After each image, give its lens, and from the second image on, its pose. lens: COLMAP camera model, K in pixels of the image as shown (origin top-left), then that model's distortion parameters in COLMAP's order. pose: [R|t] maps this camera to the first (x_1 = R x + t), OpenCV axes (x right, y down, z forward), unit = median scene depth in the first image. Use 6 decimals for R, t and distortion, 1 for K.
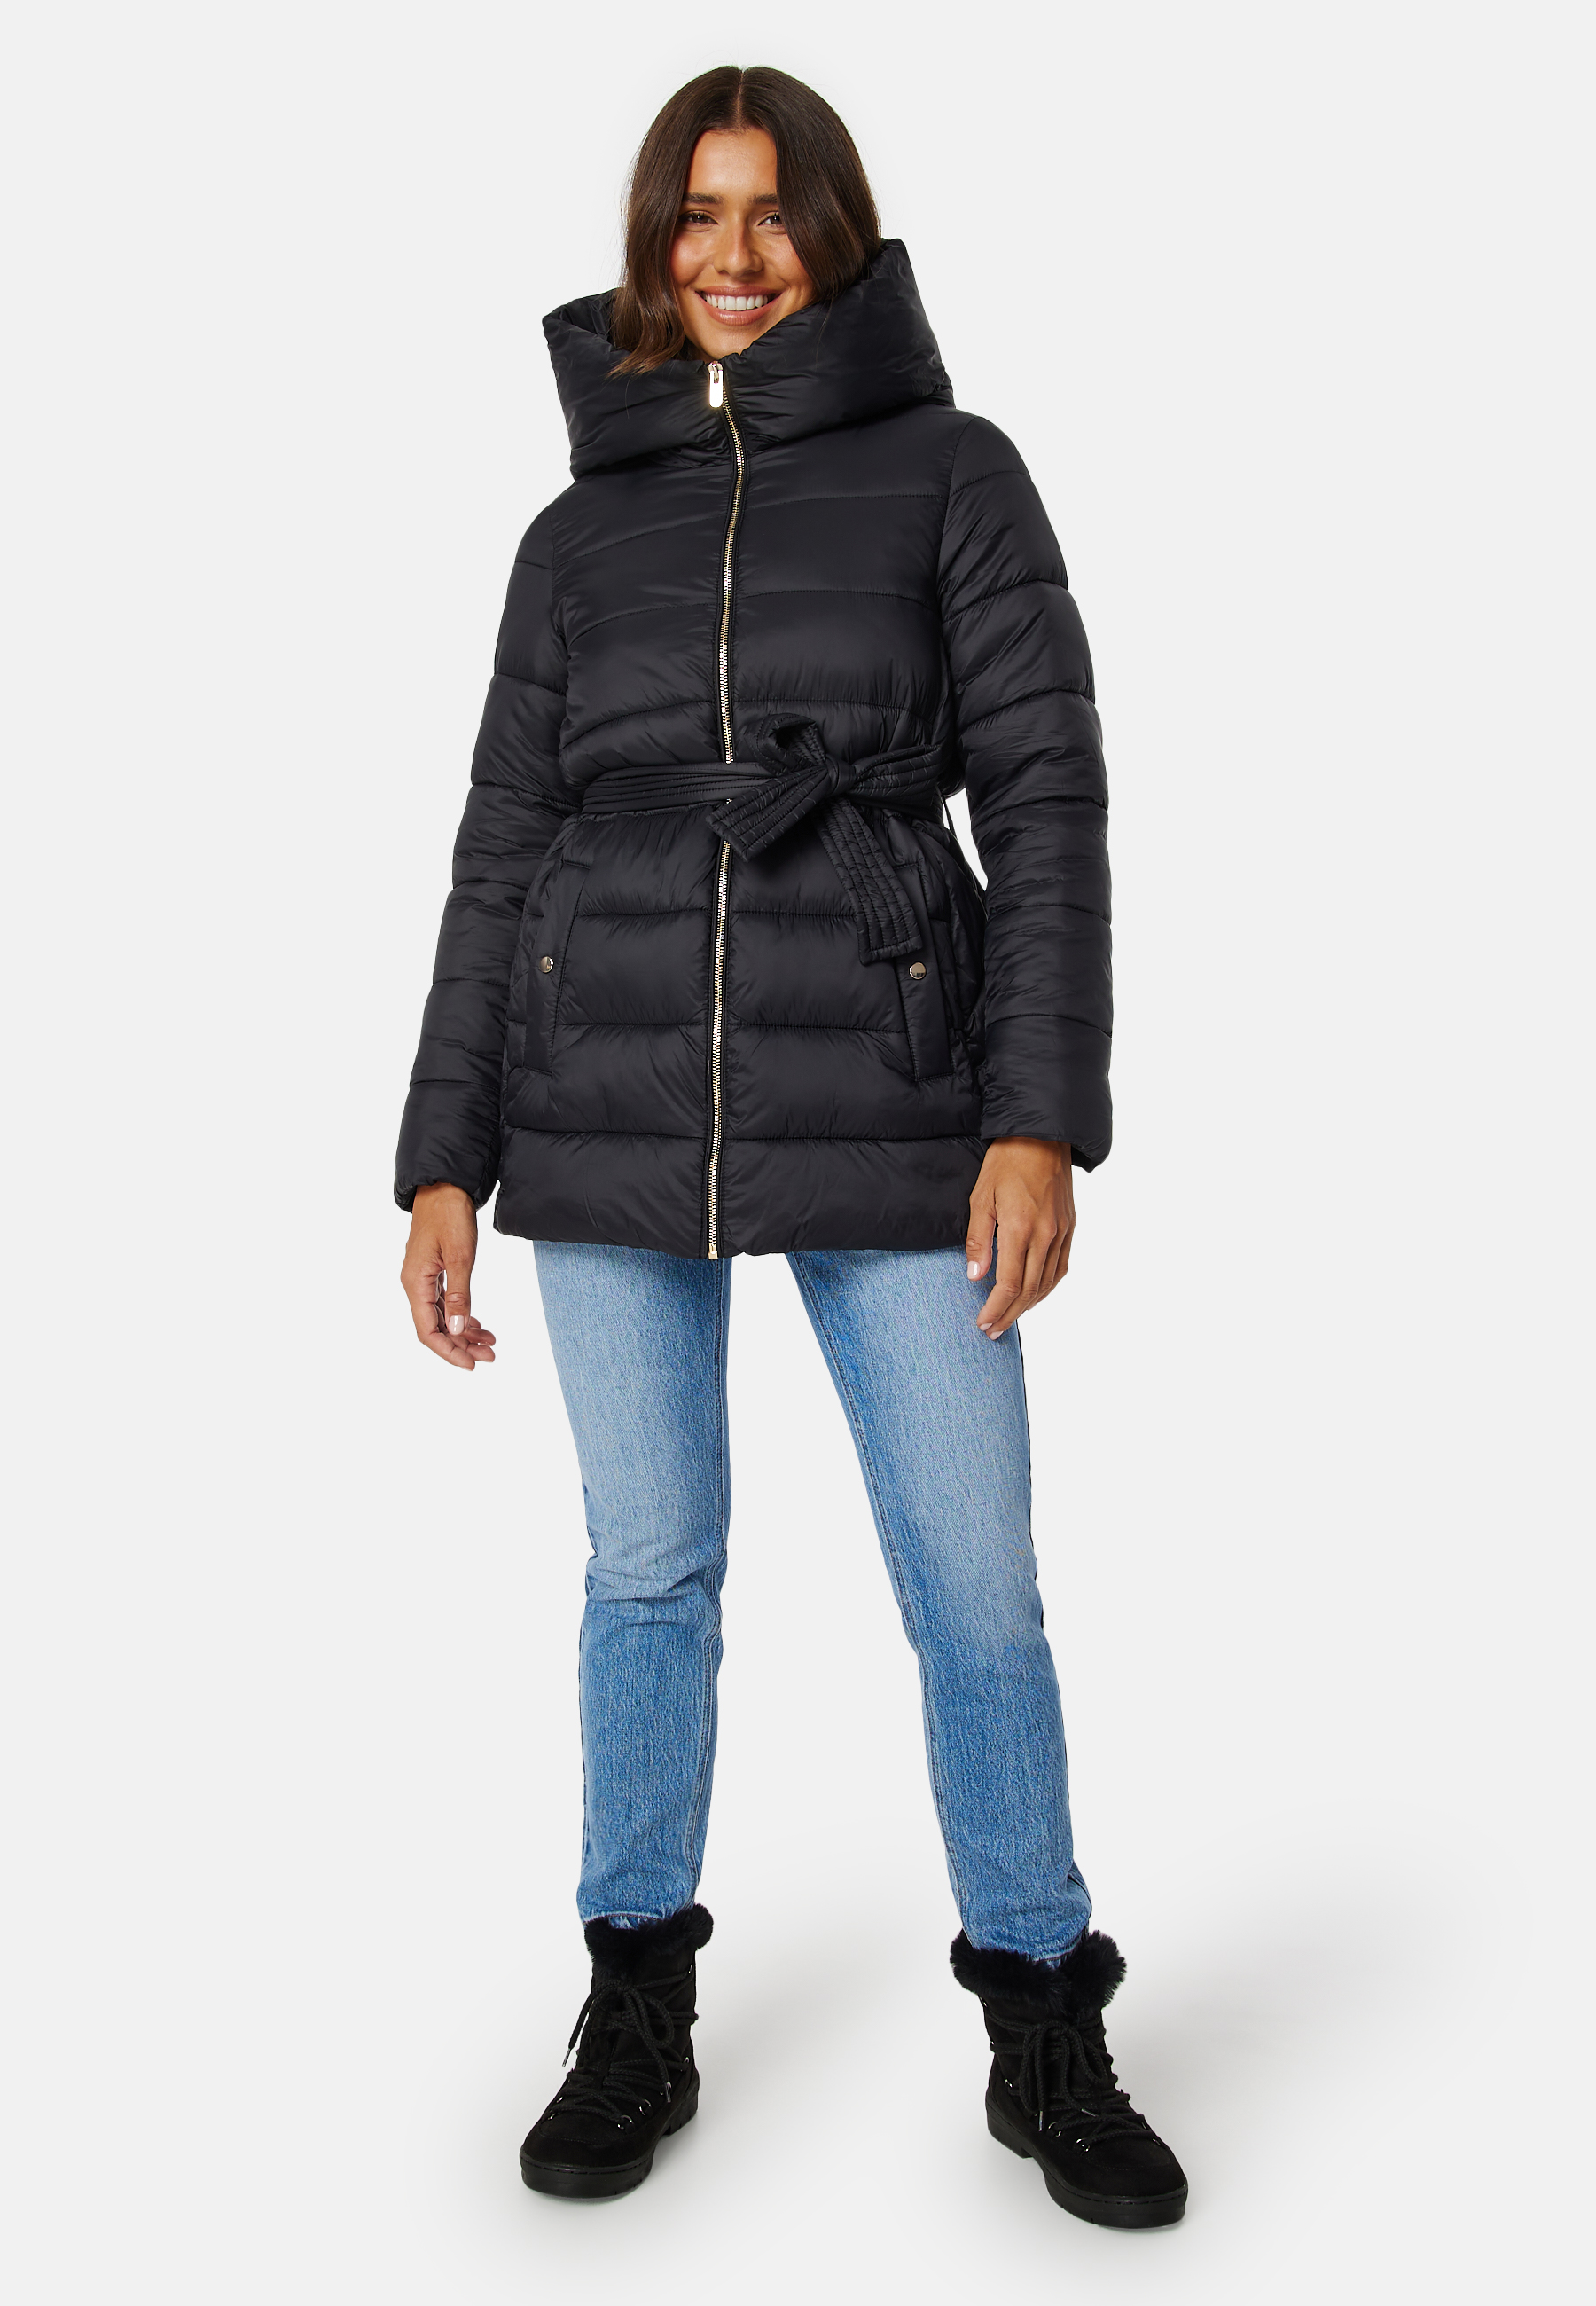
lens RADIAL K [[2467.6, 0, 798.0], [0, 2467.6, 1153.0], [0, 0, 1]] dist [-0.000412, -0.000724]
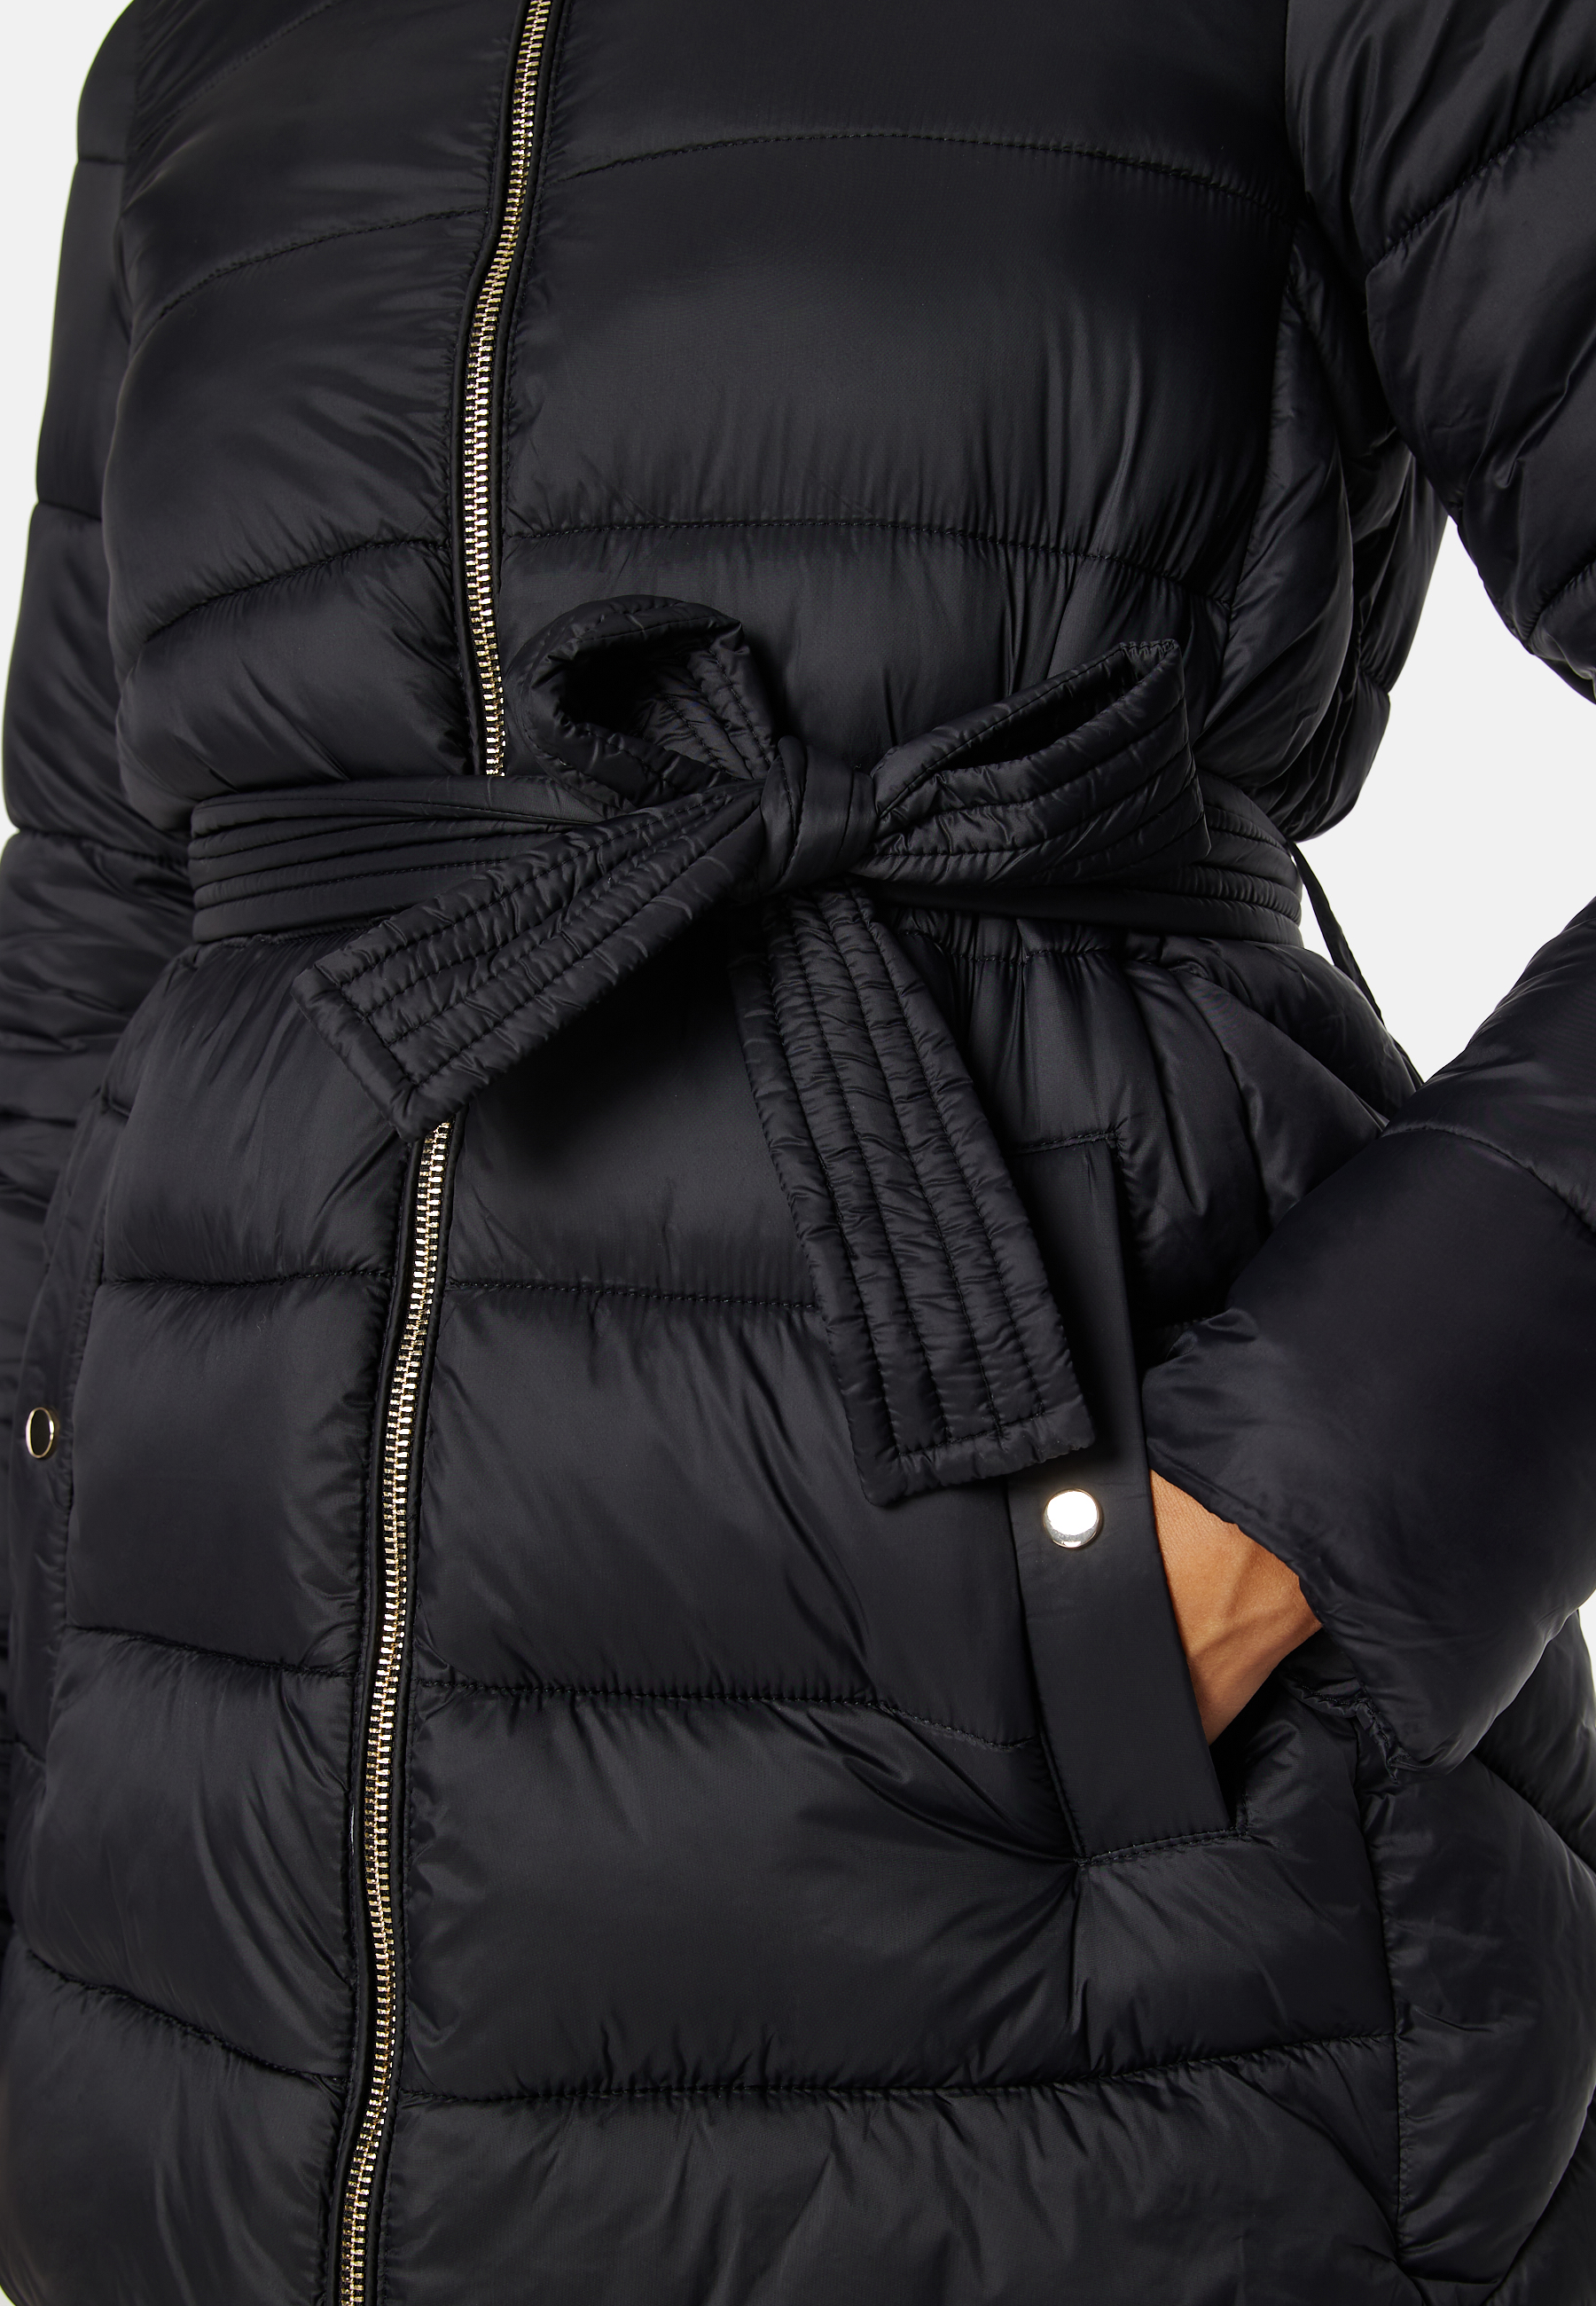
lens RADIAL K [[3736.3, 0, 798.0], [0, 3736.3, 1153.0], [0, 0, 1]] dist [0.174971, 0.020191]
pose [[0.965308, 0.022438, -0.260147, 0.125710], [-0.022328, 0.999745, 0.003379, -0.115764], [0.260156, 0.002547, 0.965563, 0.589622]]
